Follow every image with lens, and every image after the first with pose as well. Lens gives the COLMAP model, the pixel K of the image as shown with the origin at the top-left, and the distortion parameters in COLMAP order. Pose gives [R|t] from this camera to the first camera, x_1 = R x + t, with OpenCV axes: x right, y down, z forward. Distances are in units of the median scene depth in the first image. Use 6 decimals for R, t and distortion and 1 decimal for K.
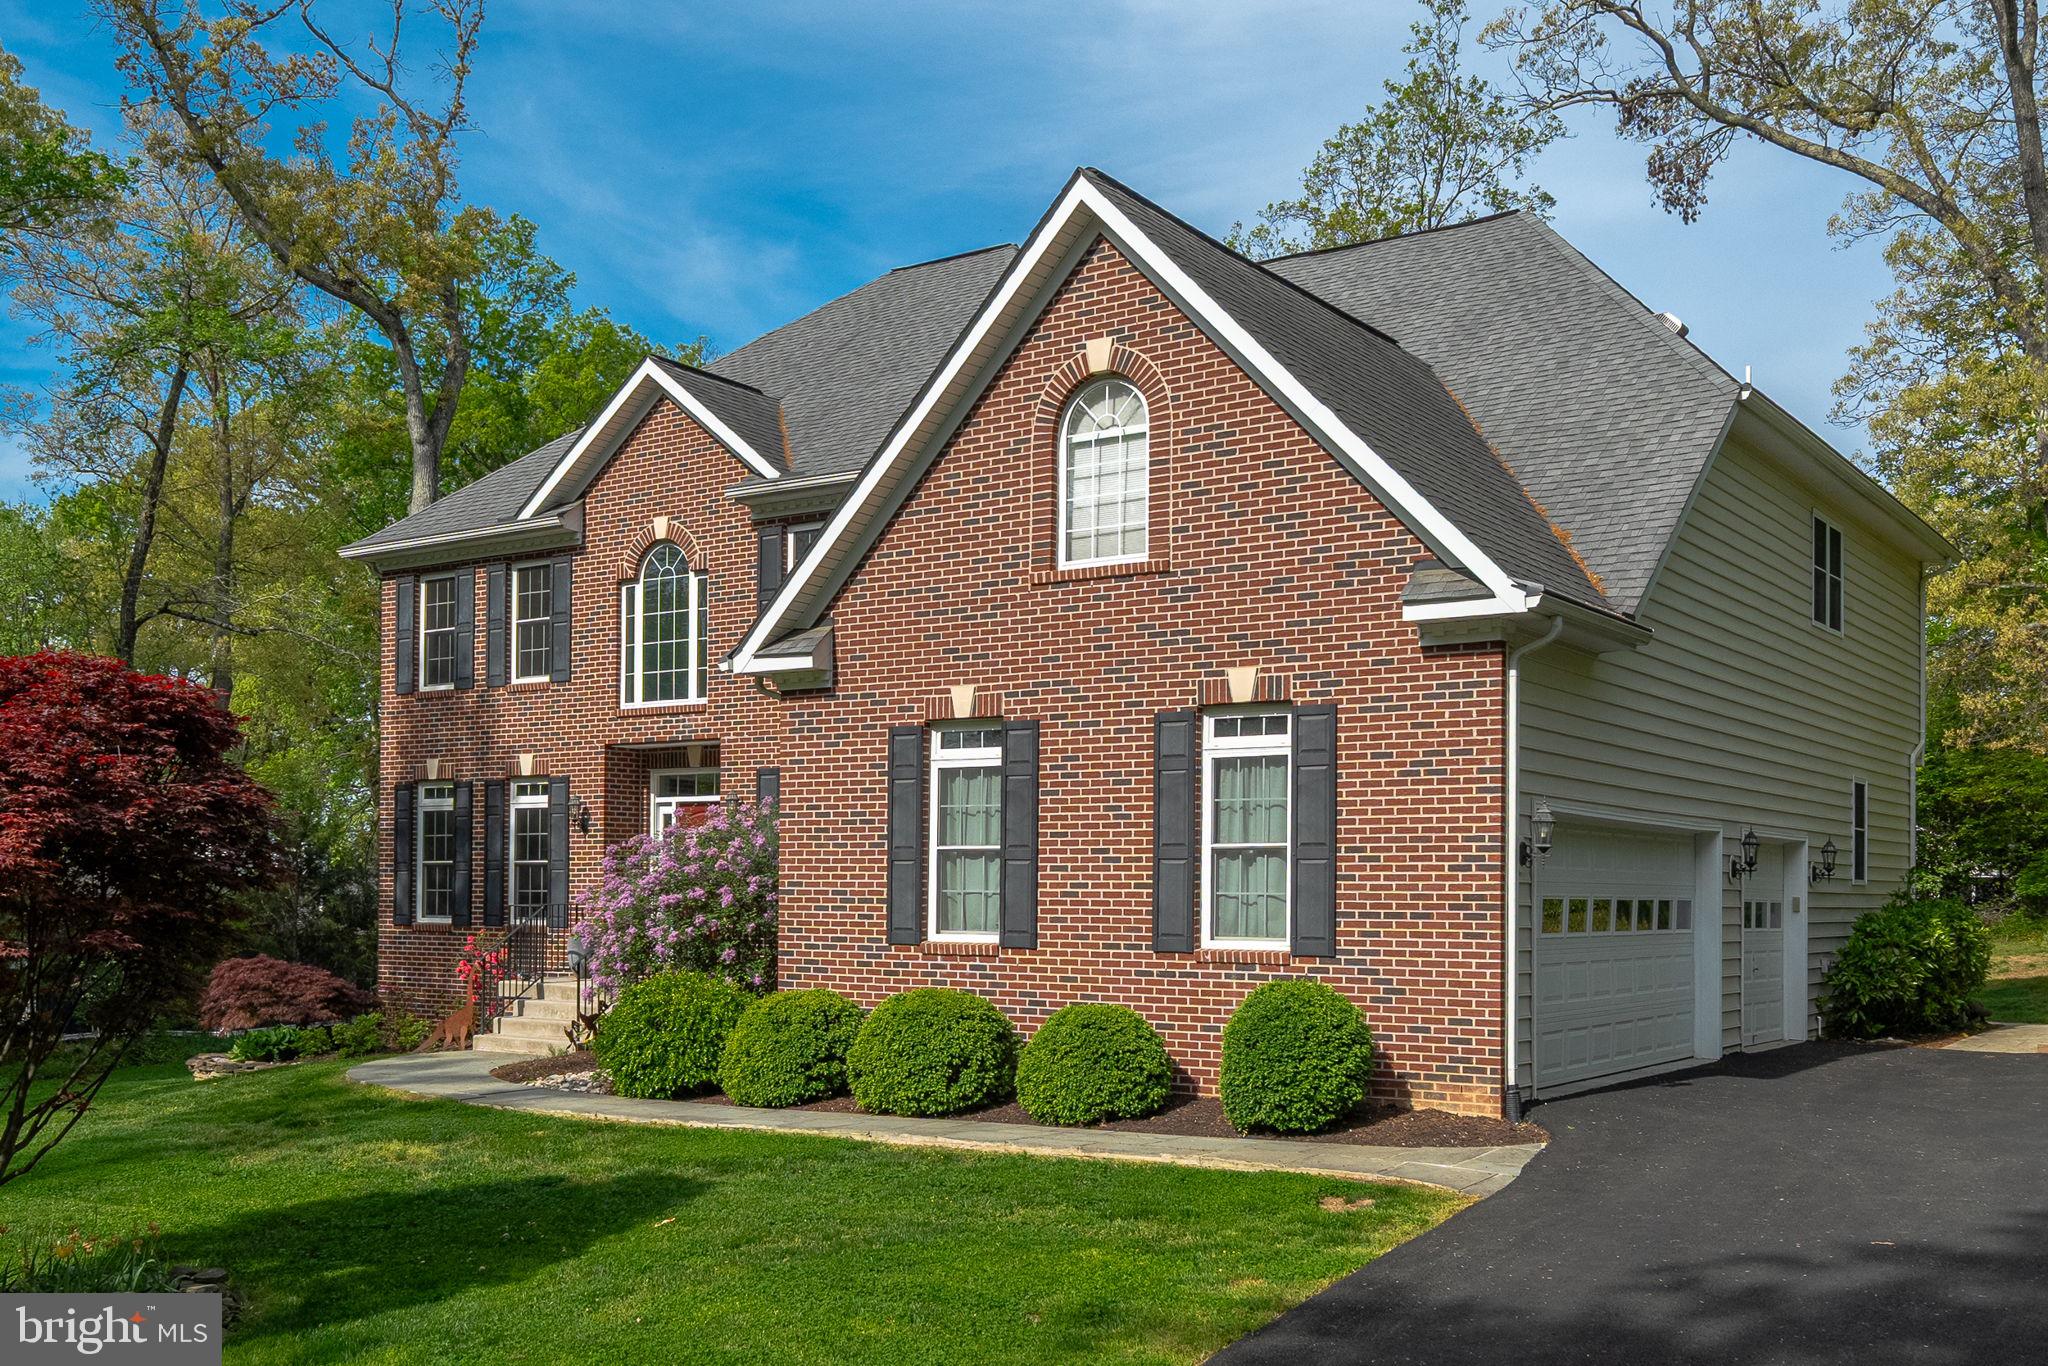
lens RADIAL K [[1964.4, 0, 930.2], [0, 1964.4, 909.4], [0, 0, 1]] dist [0.010962, -0.007897]
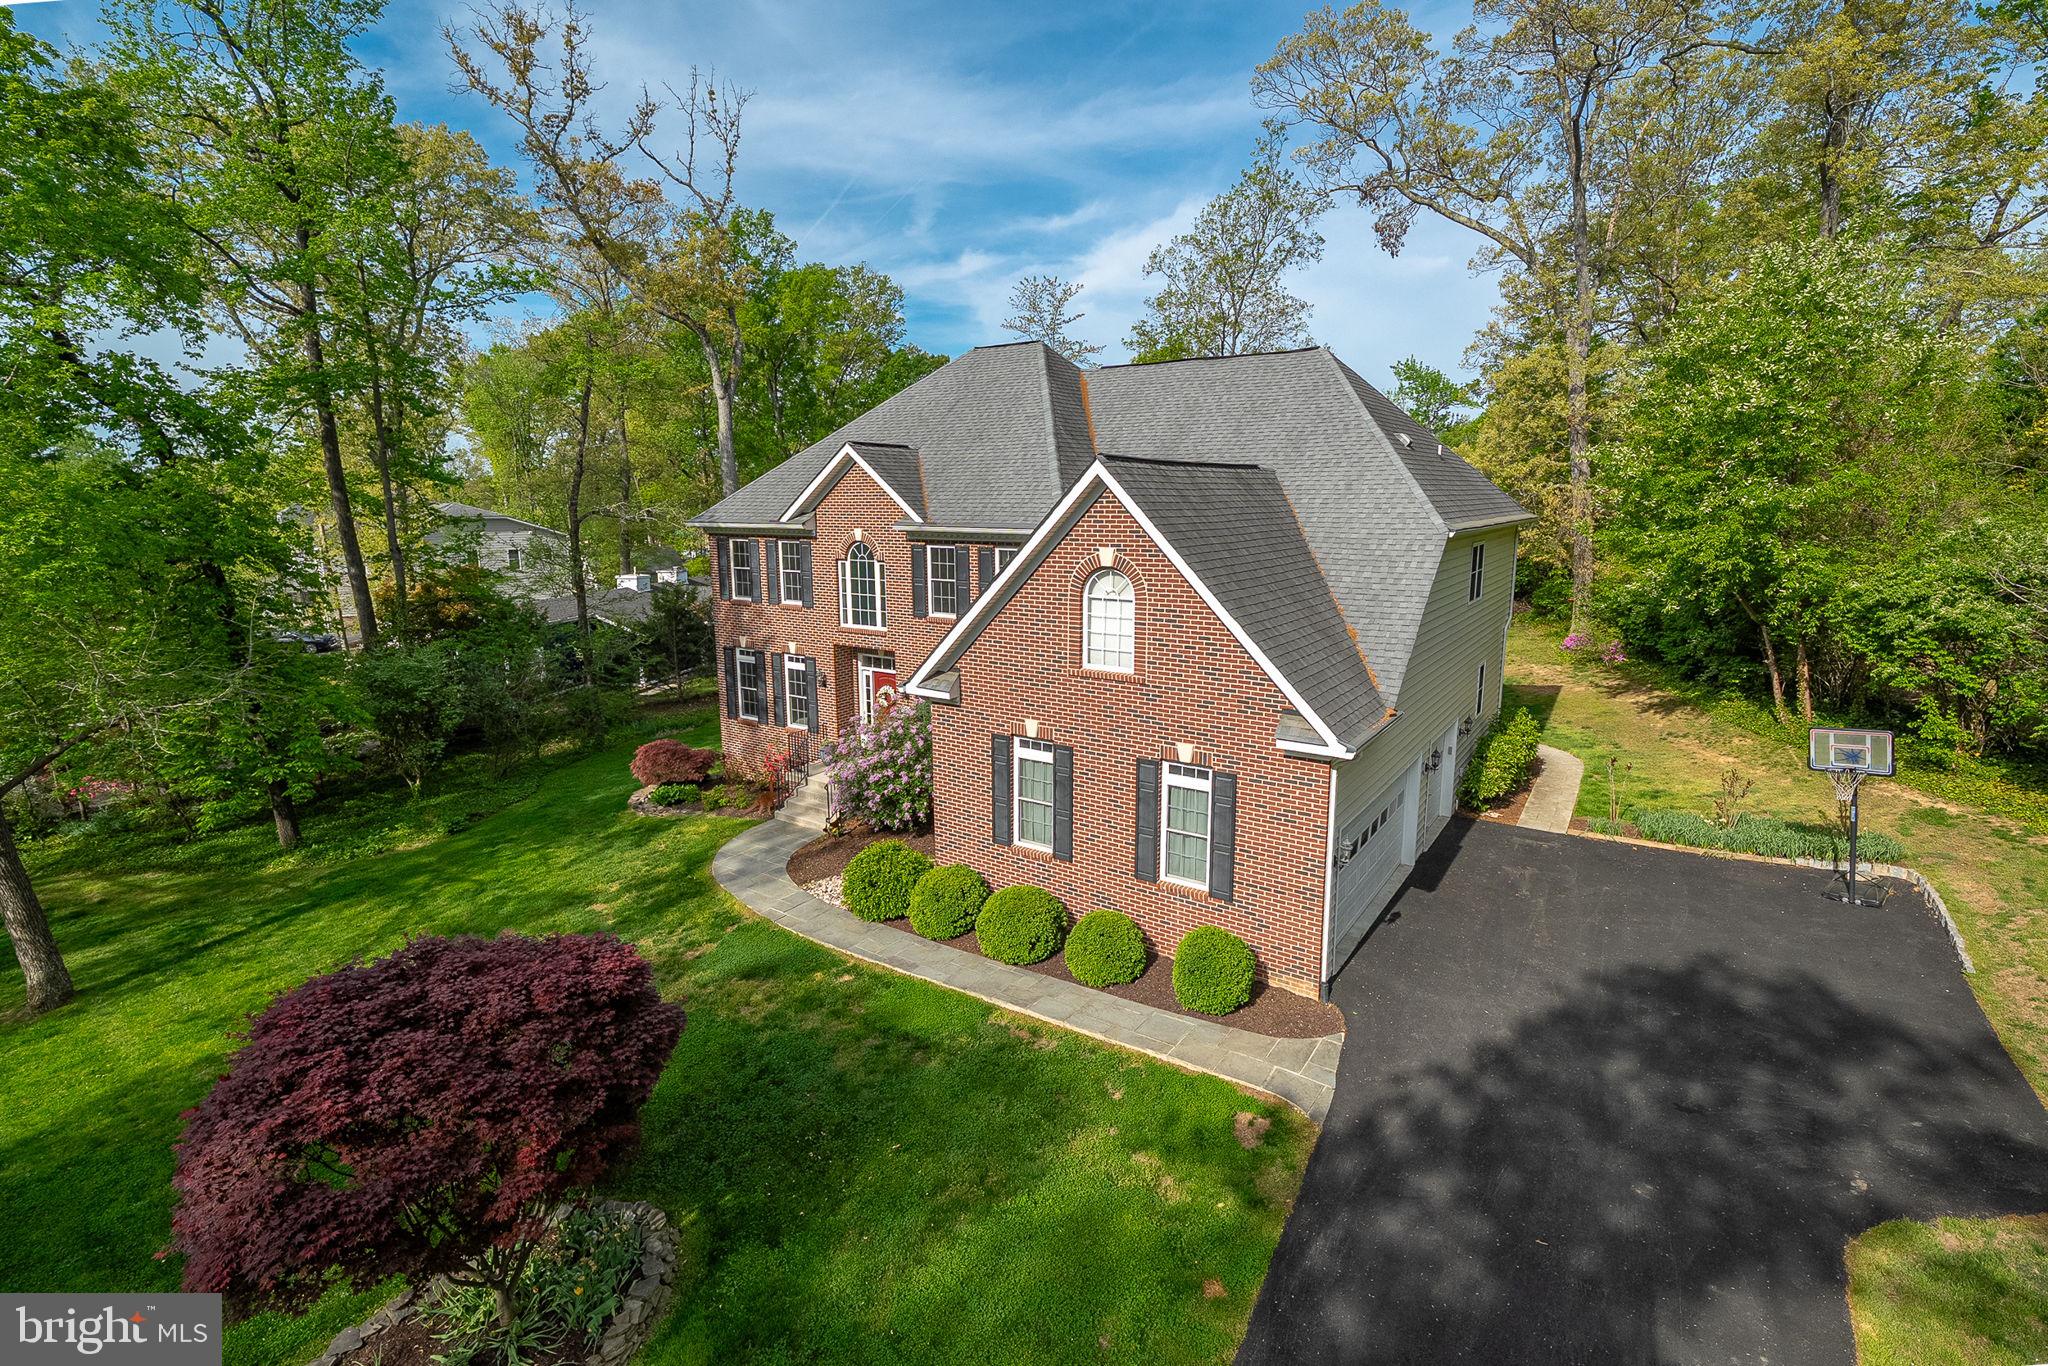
lens RADIAL K [[950.0, 0, 1013.8], [0, 950.0, 678.9], [0, 0, 1]] dist [0.000979, -0.000075]
pose [[0.999442, -0.021143, 0.025857, -0.018356], [0.016106, 0.983267, 0.181457, -0.259034], [-0.029261, -0.180939, 0.983059, 0.099727]]
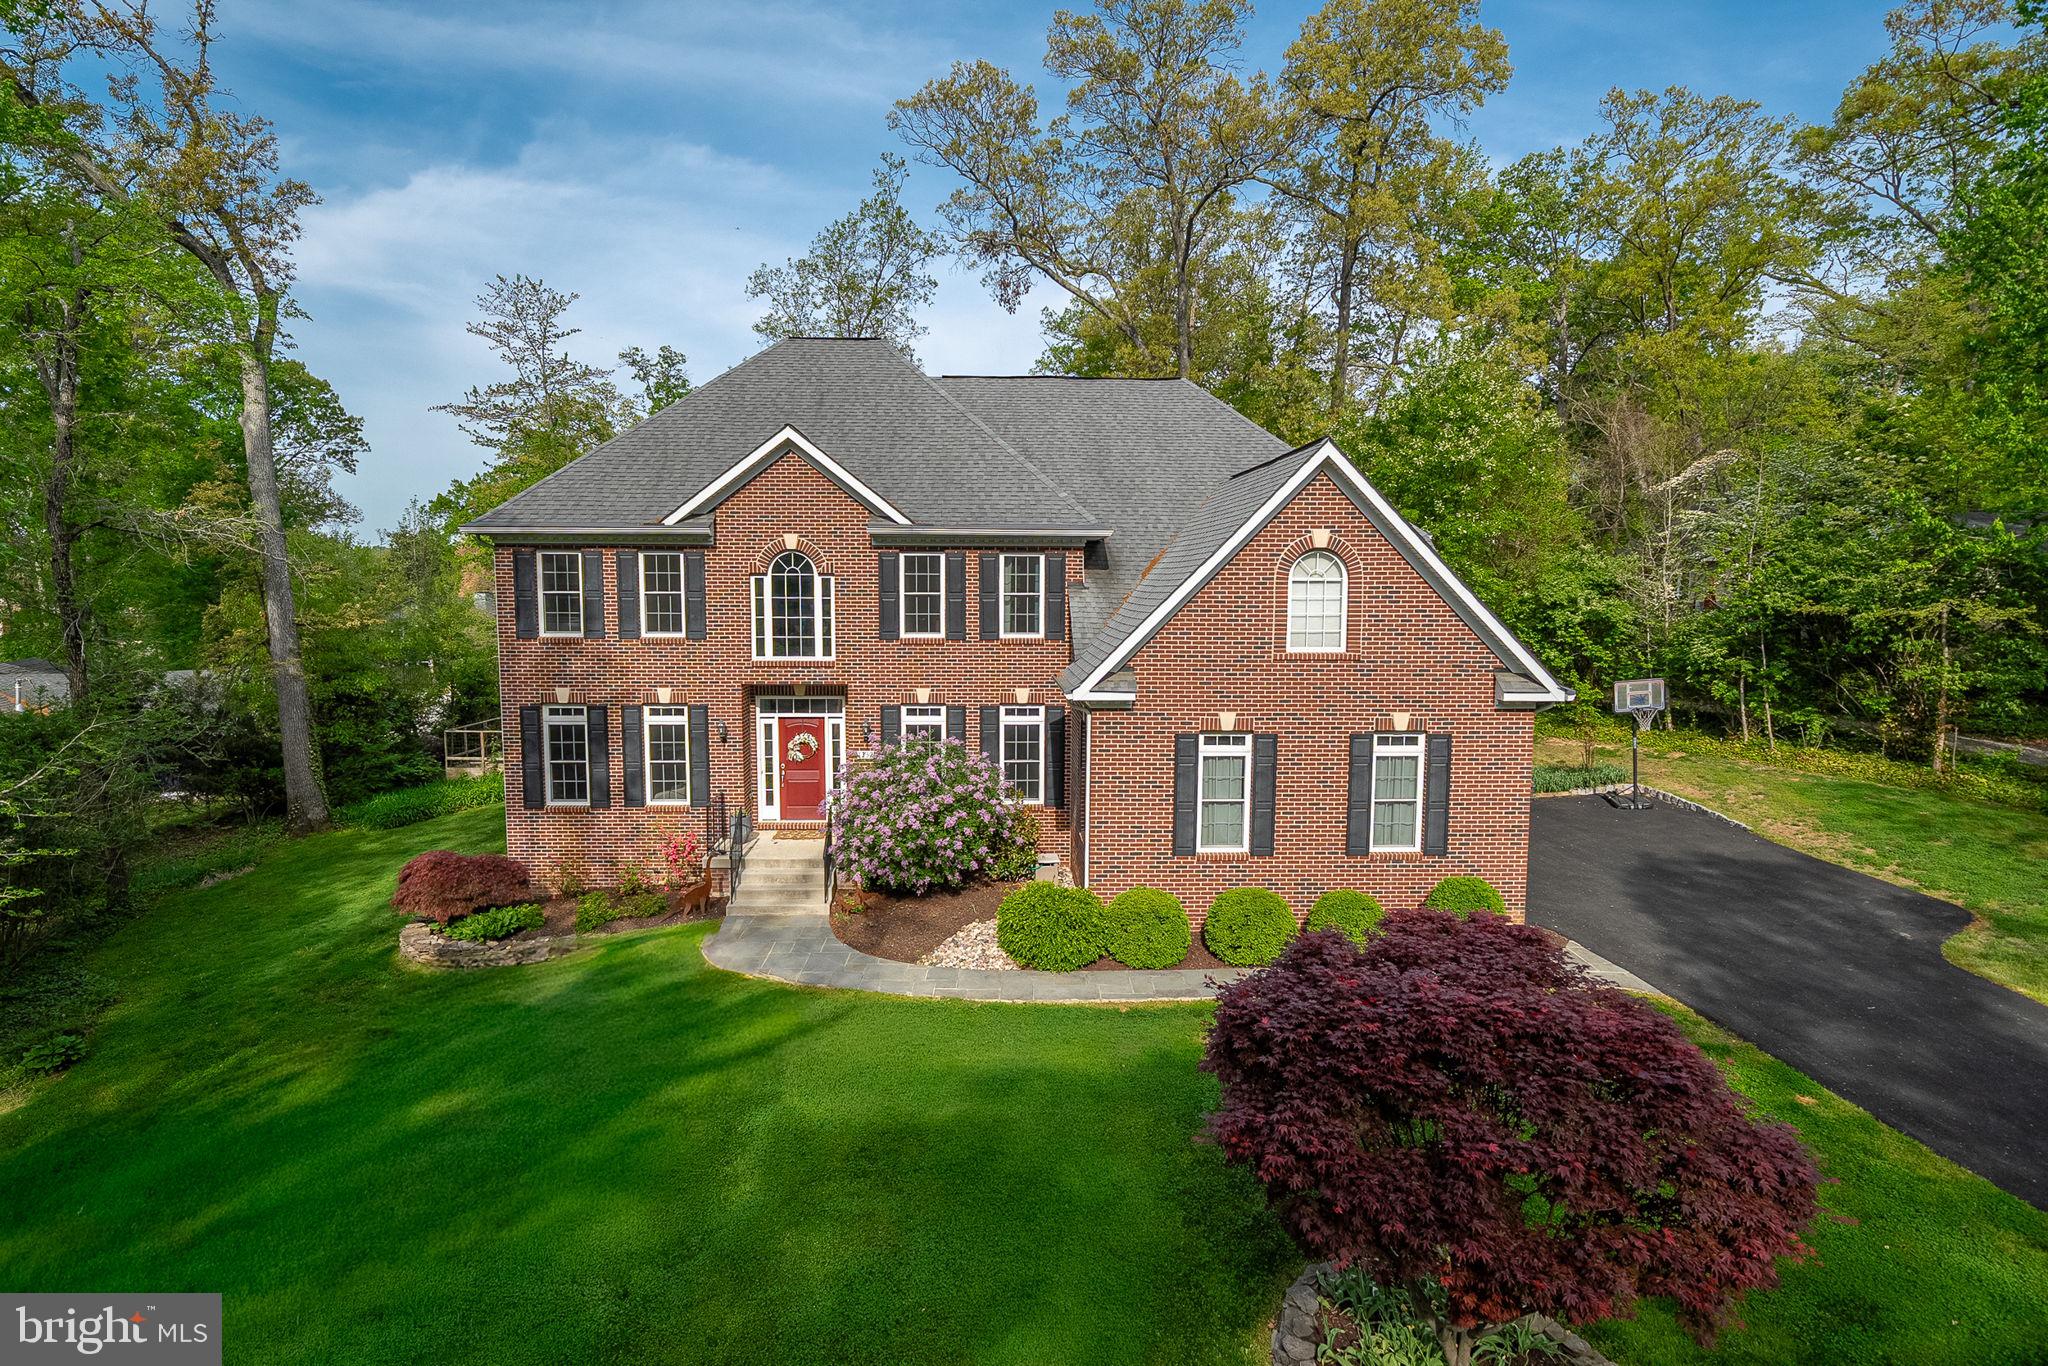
lens RADIAL K [[1083.2, 0, 1006.8], [0, 1083.2, 704.1], [0, 0, 1]] dist [-0.000257, -0.000438]
pose [[0.791701, -0.078387, 0.605859, -0.602599], [0.009398, 0.993179, 0.116217, -0.194361], [-0.610837, -0.086315, 0.787037, 0.287802]]
